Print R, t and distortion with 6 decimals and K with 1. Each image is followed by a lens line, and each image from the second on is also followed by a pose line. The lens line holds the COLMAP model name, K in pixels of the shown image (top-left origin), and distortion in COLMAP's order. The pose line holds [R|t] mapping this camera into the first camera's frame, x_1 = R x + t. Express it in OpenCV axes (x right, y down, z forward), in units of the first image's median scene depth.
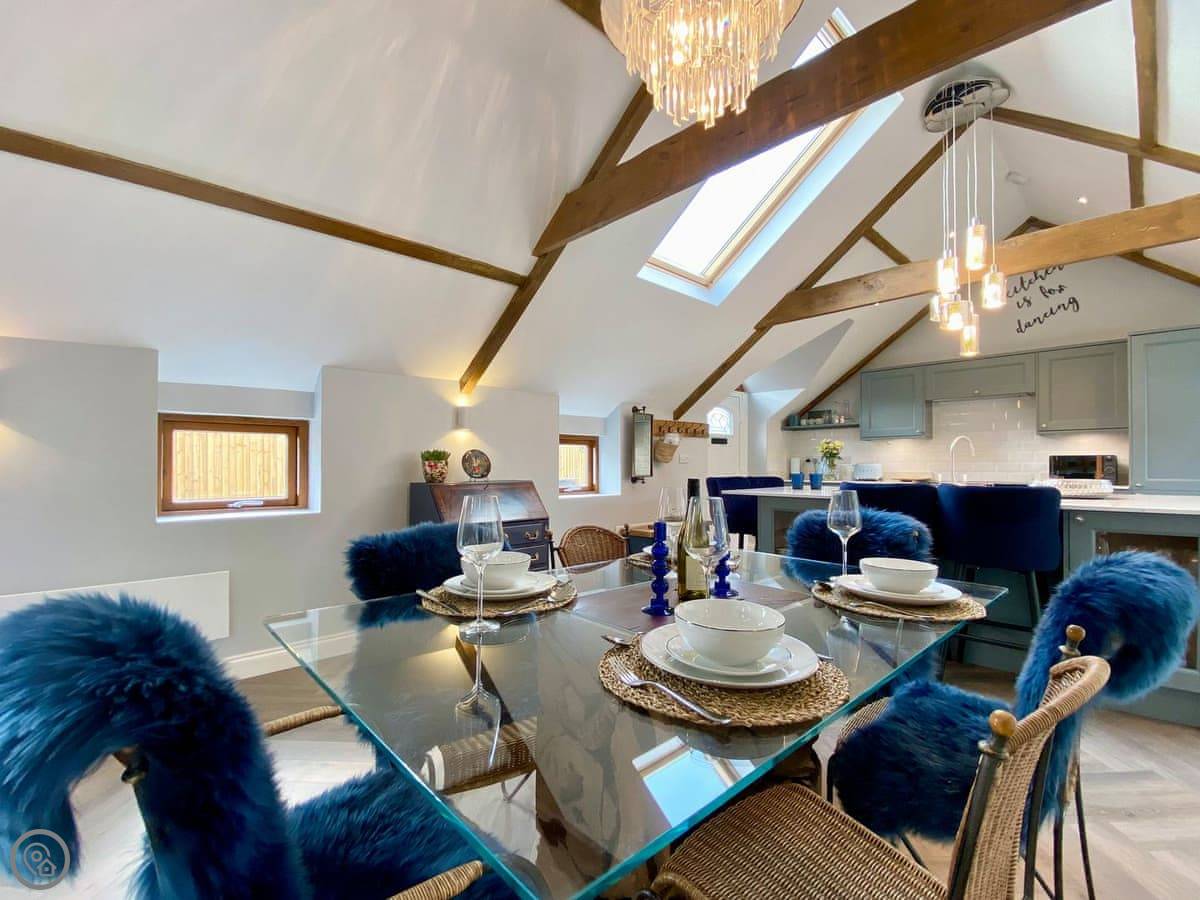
lens RADIAL K [[516.7, 0, 601.2], [0, 516.7, 462.2], [0, 0, 1]] dist [0.006609, -0.009308]
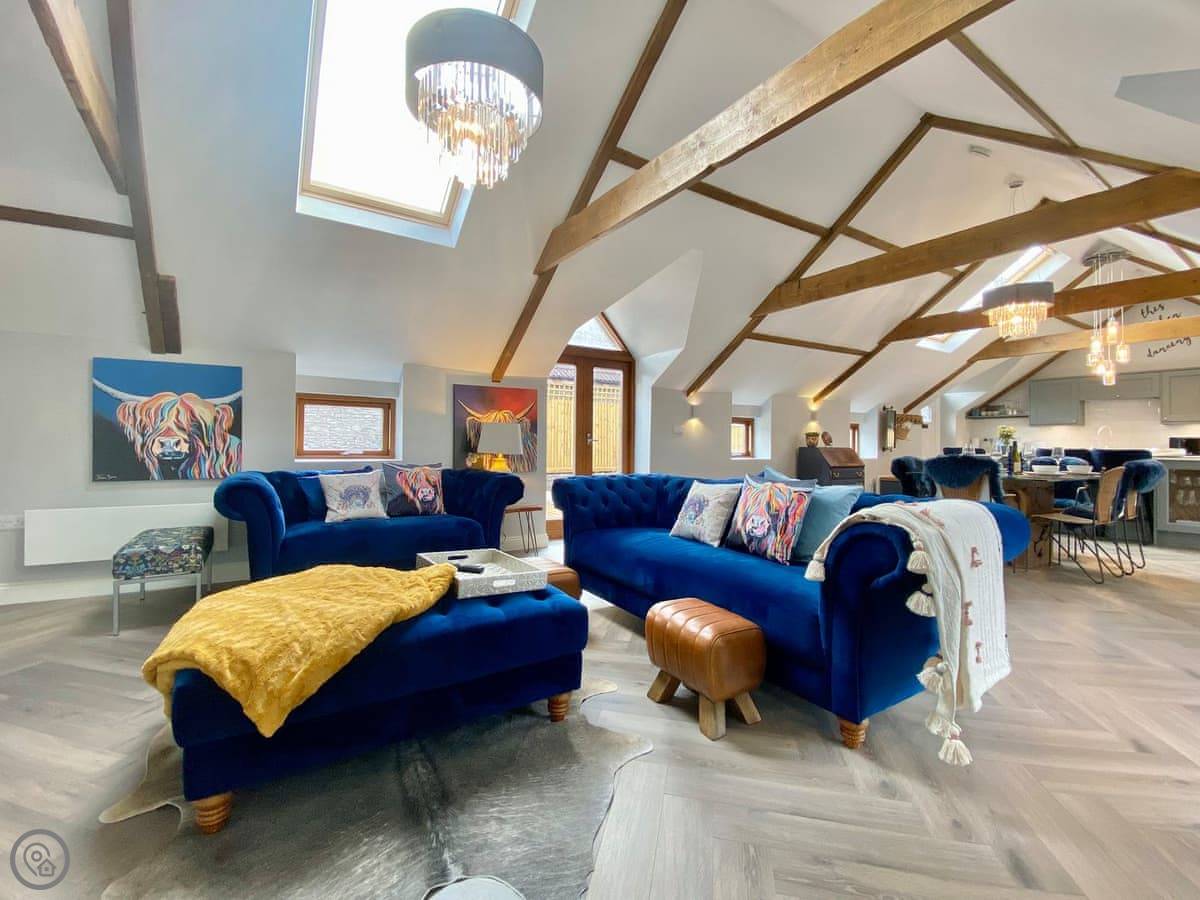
lens RADIAL K [[516.7, 0, 593.7], [0, 516.7, 441.7], [0, 0, 1]] dist [0.006609, -0.009308]
pose [[0.982851, 0.012503, -0.183975, -0.552558], [-0.011334, 0.999908, 0.007406, 0.006347], [0.184051, -0.005194, 0.982903, -0.840288]]
